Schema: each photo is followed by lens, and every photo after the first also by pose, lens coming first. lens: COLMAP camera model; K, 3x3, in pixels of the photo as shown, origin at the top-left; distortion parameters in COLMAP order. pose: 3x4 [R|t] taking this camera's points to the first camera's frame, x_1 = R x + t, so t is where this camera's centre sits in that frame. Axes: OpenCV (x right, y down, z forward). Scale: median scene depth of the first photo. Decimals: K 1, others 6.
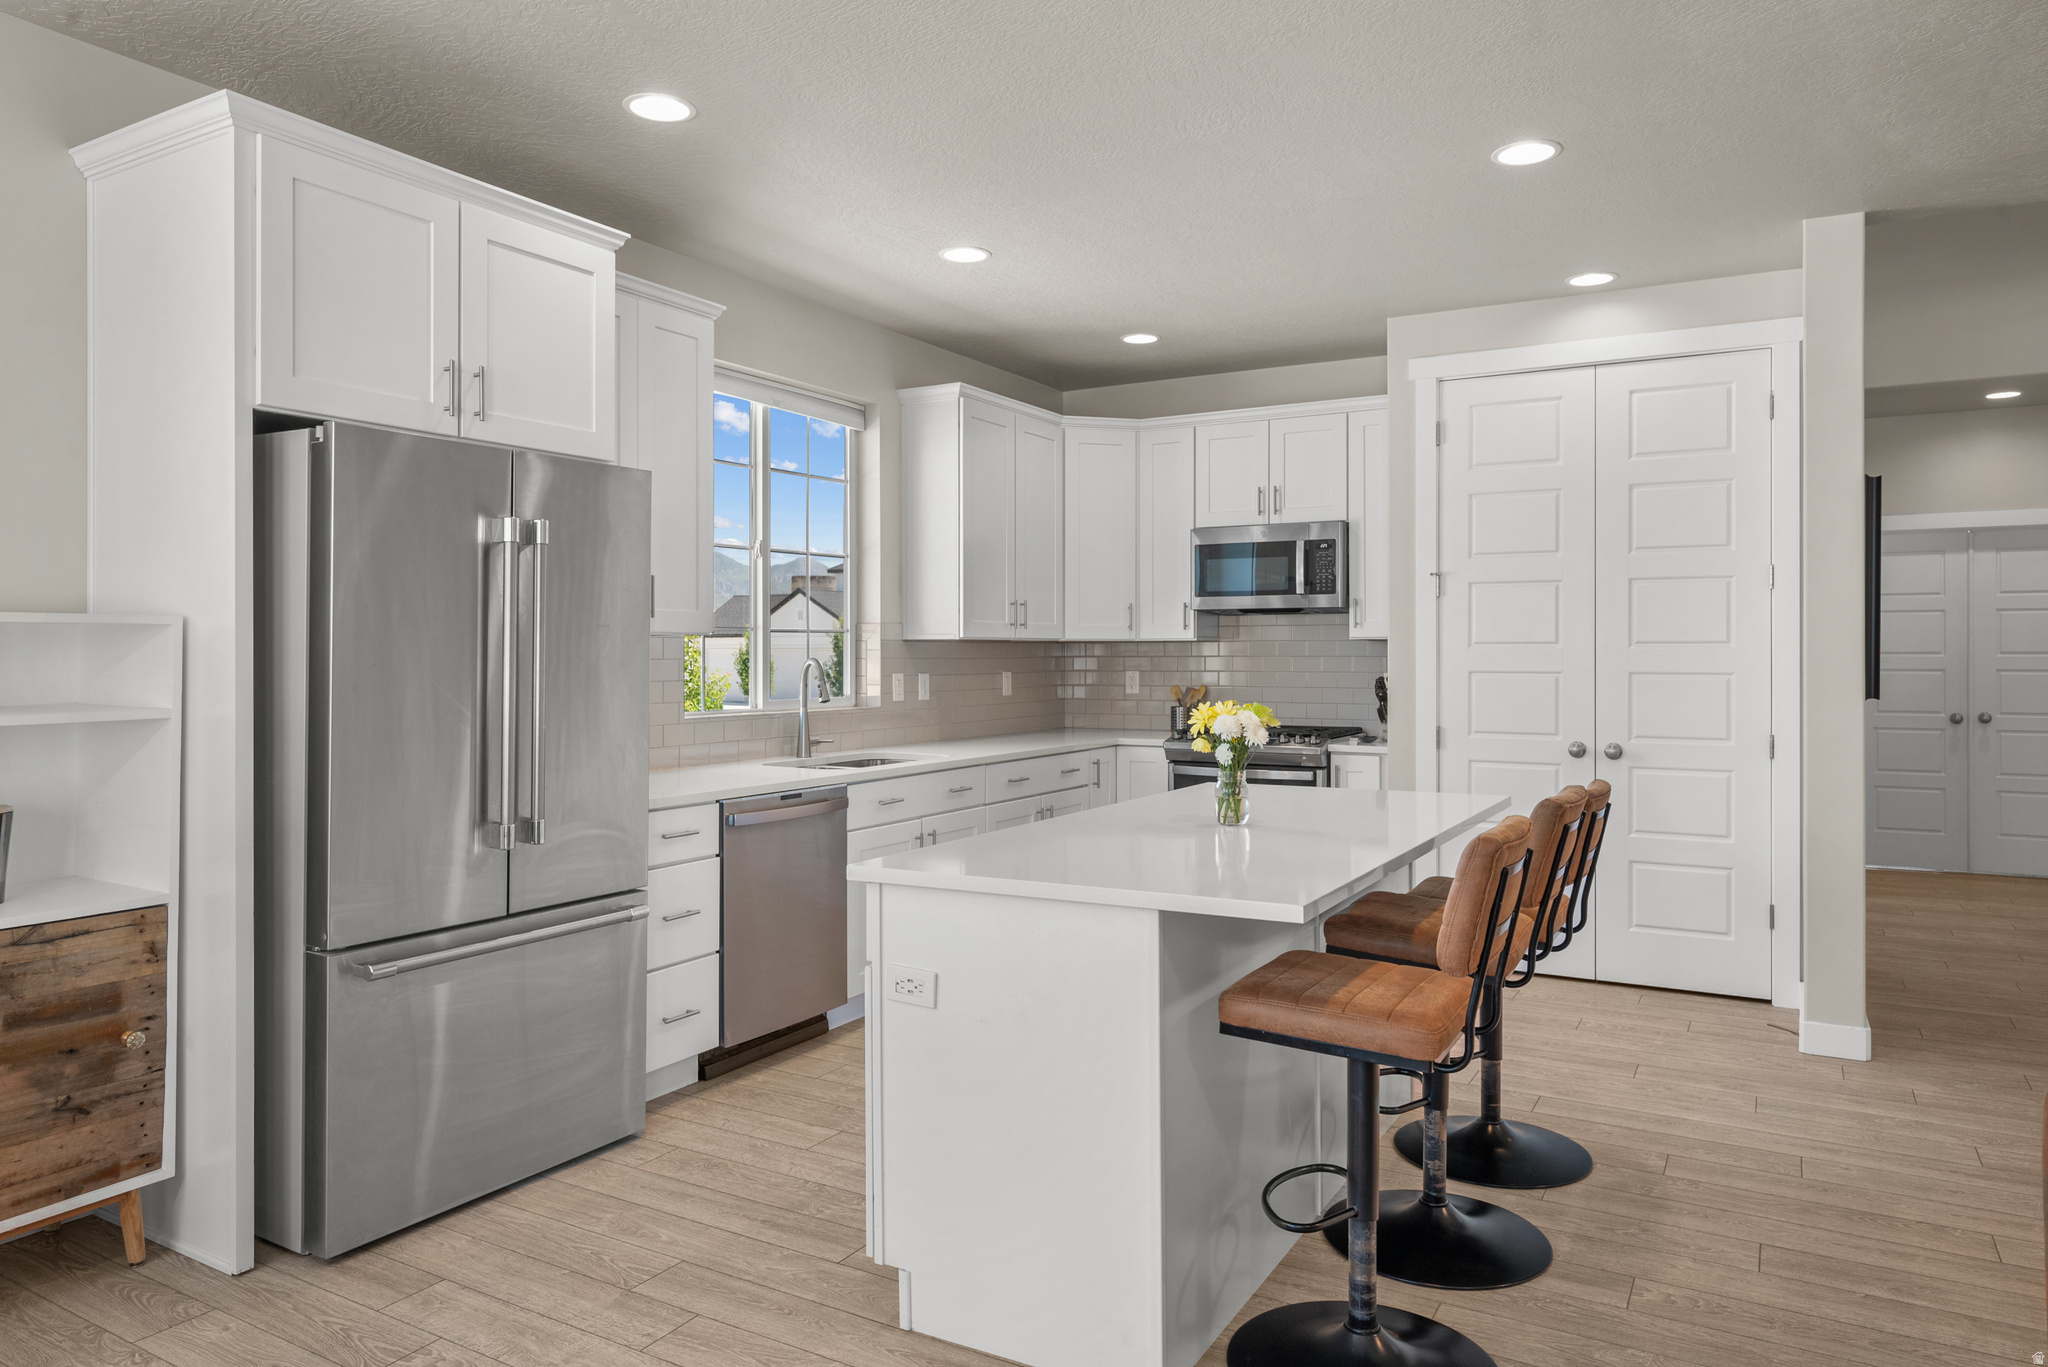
lens RADIAL K [[1304.8, 0, 1023.6], [0, 1304.8, 670.7], [0, 0, 1]] dist [0.003043, 0.001212]
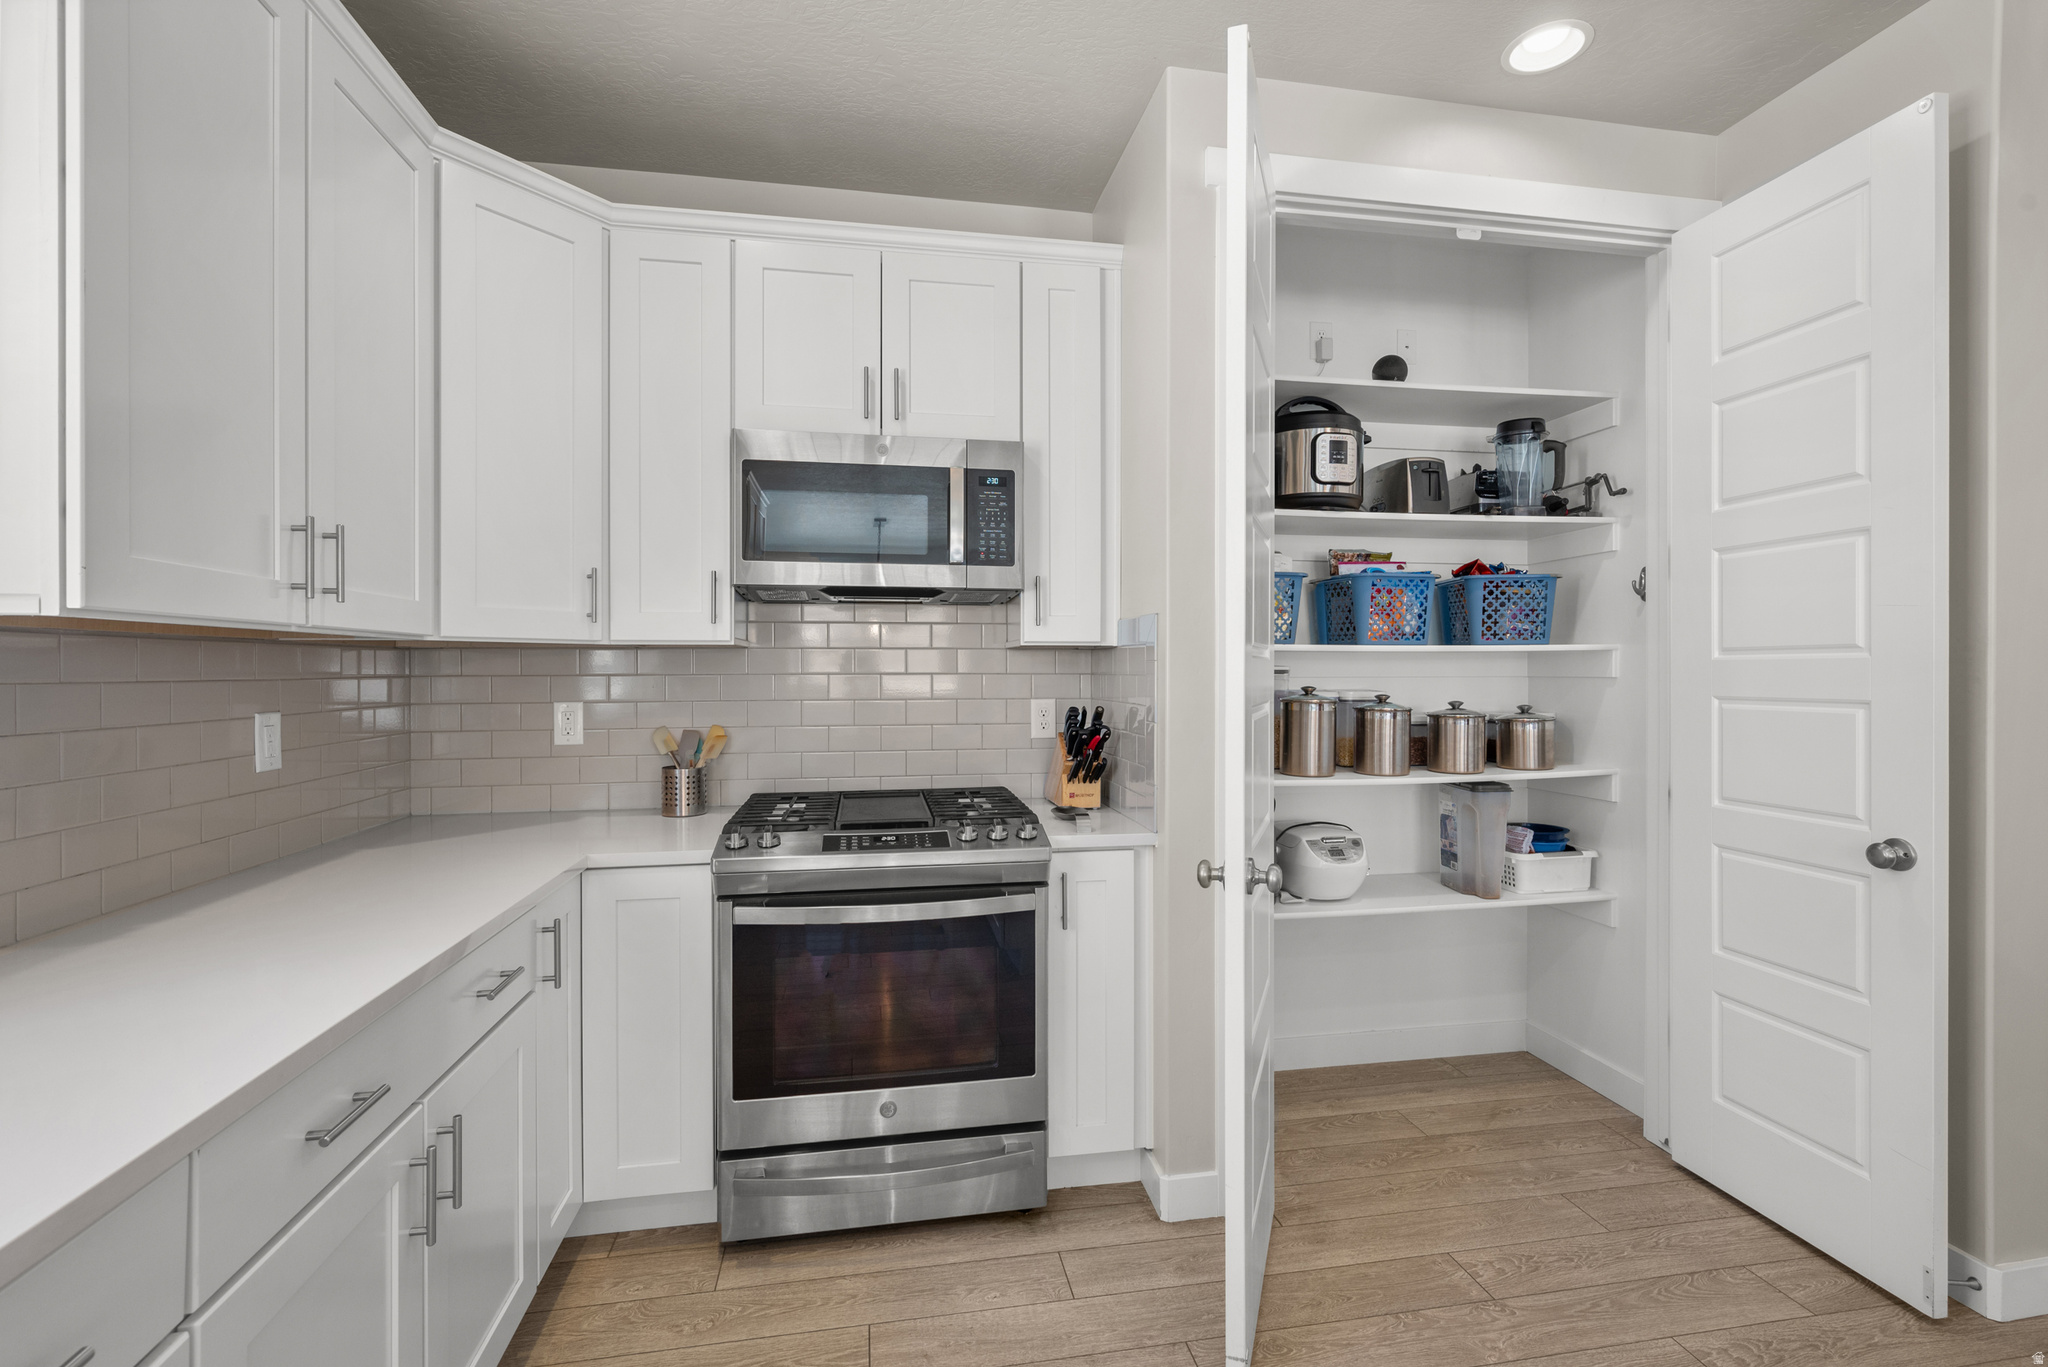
lens RADIAL K [[920.2, 0, 1026.4], [0, 920.2, 673.0], [0, 0, 1]] dist [-0.002161, -0.000110]
pose [[0.766866, -0.002809, 0.641801, -0.020137], [0.008382, 0.999949, -0.005639, -0.010769], [-0.641753, 0.009704, 0.766850, 0.806164]]
